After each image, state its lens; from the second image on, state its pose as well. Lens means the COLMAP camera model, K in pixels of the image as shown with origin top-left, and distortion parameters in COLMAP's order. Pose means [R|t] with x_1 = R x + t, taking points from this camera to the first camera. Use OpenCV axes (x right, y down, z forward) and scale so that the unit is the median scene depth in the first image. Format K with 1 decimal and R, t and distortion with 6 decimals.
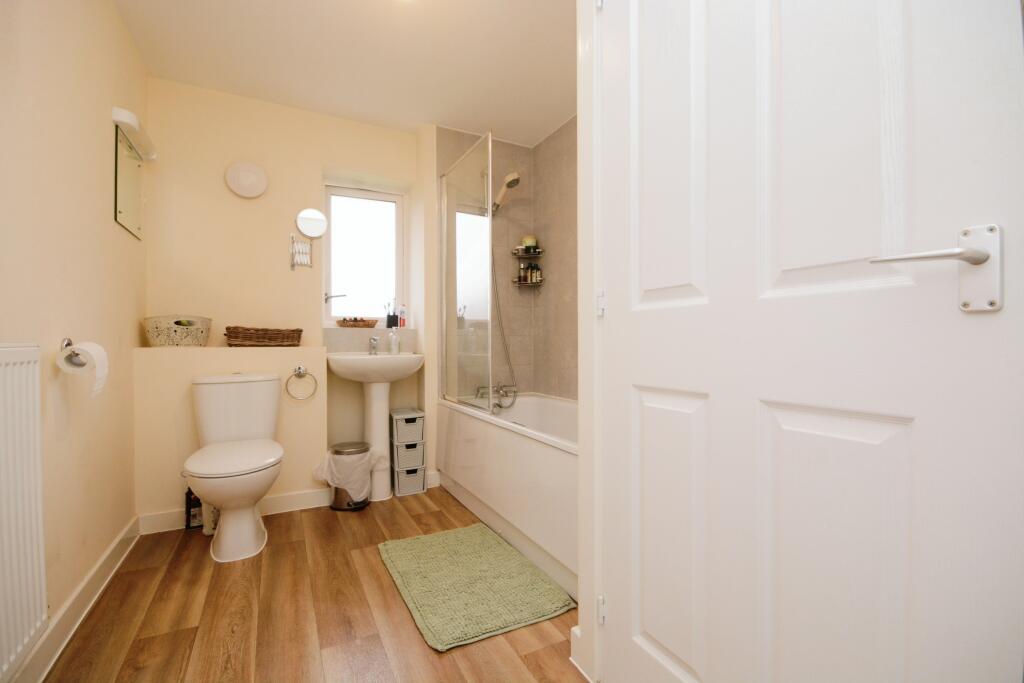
lens RADIAL K [[432.7, 0, 509.8], [0, 432.7, 347.7], [0, 0, 1]] dist [-0.001154, -0.000292]
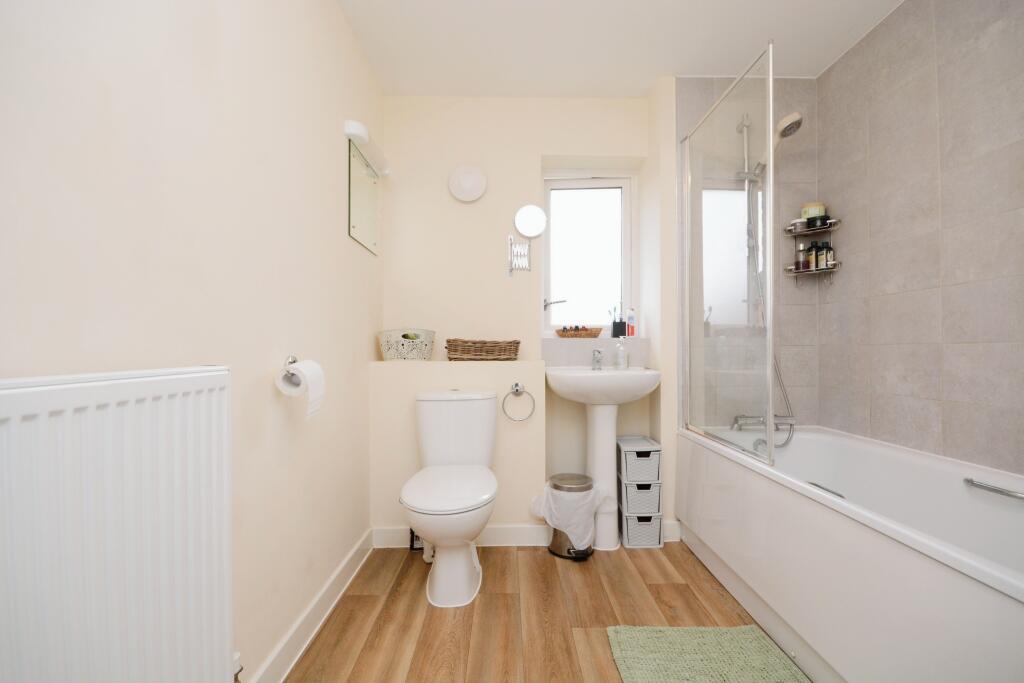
lens RADIAL K [[448.5, 0, 512.0], [0, 448.5, 341.5], [0, 0, 1]] dist [-0.019132, -0.000080]
pose [[0.887649, -0.009903, -0.460415, -0.072876], [-0.004349, 0.999544, -0.029883, -0.013720], [0.460500, 0.028528, 0.887201, 0.181436]]
